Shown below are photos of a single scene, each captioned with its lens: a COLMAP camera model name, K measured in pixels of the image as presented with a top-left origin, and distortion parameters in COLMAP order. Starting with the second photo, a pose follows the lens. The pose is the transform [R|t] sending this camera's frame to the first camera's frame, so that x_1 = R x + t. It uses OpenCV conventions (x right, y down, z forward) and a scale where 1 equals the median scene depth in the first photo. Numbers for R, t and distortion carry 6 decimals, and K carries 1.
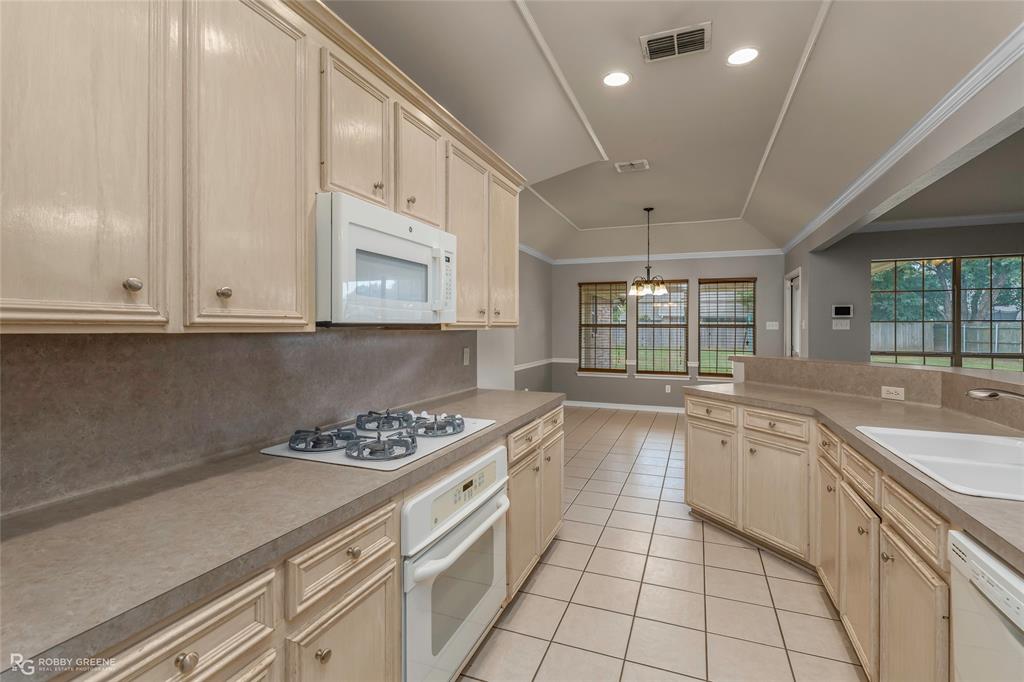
lens RADIAL K [[469.3, 0, 517.4], [0, 469.3, 328.7], [0, 0, 1]] dist [0.002071, 0.000575]
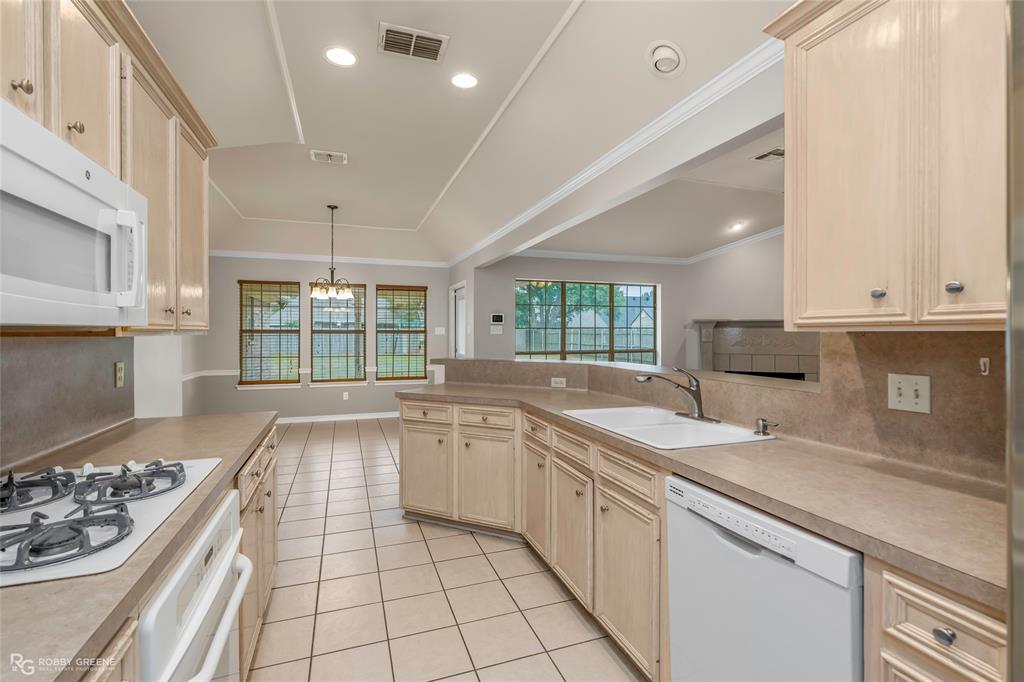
lens RADIAL K [[469.3, 0, 513.8], [0, 469.3, 337.3], [0, 0, 1]] dist [0.002071, 0.000575]
pose [[0.755426, -0.009057, 0.655172, -0.112064], [0.004973, 0.999955, 0.008090, 0.000735], [-0.655216, -0.002853, 0.755437, 0.084374]]
